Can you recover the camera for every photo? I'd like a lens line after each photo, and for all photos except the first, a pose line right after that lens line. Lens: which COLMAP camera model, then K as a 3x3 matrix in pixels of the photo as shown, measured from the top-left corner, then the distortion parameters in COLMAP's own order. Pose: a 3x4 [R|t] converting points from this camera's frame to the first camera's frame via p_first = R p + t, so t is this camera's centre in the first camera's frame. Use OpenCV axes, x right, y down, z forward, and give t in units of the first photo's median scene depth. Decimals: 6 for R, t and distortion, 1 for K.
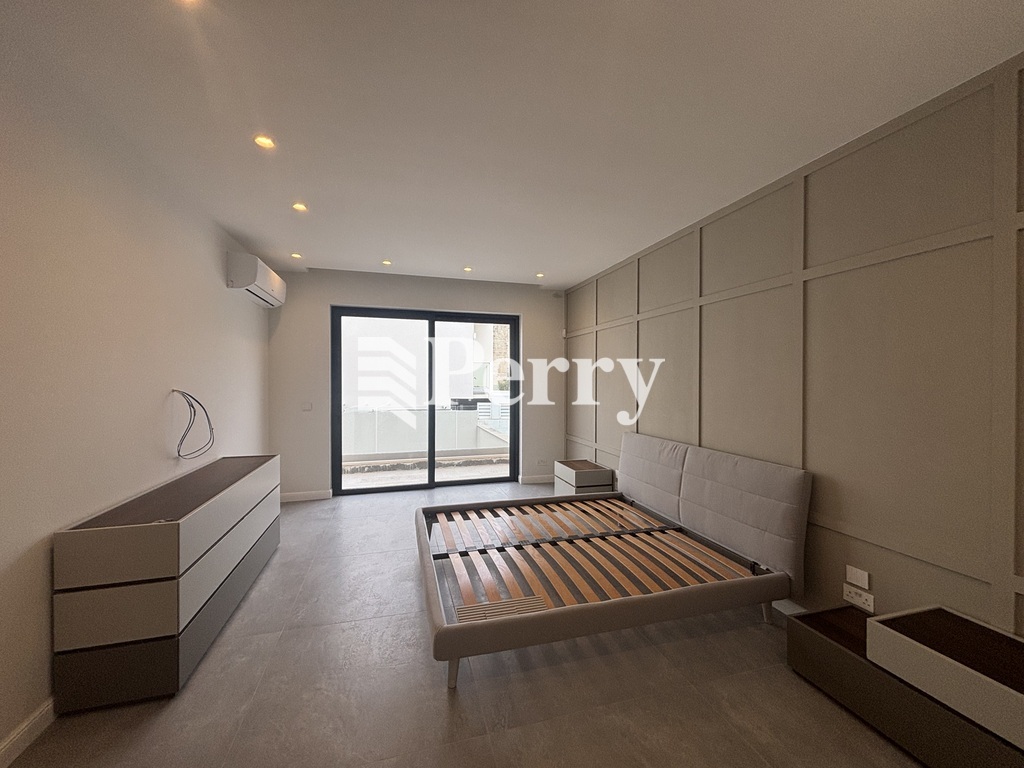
lens RADIAL K [[413.8, 0, 515.0], [0, 413.8, 384.2], [0, 0, 1]] dist [0.002365, -0.000286]
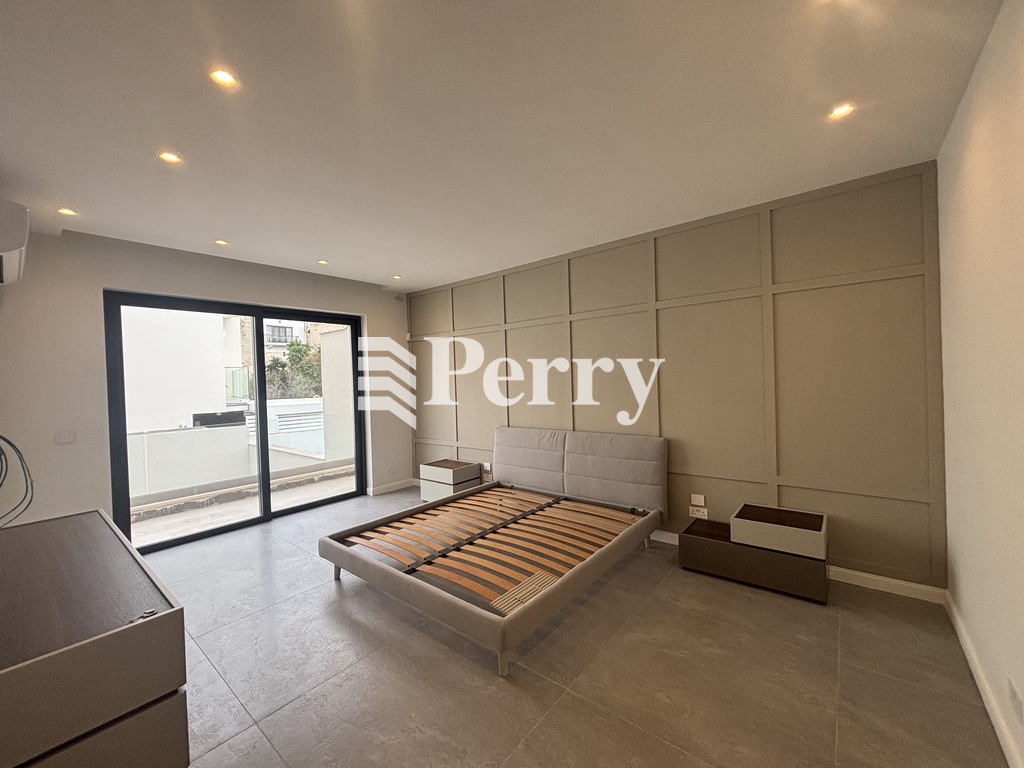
lens RADIAL K [[413.8, 0, 513.0], [0, 413.8, 381.1], [0, 0, 1]] dist [0.002365, -0.000286]
pose [[0.823761, -0.033492, 0.565947, -0.307939], [0.040144, 0.999194, 0.000701, -0.007975], [-0.565514, 0.022142, 0.824441, 0.042143]]
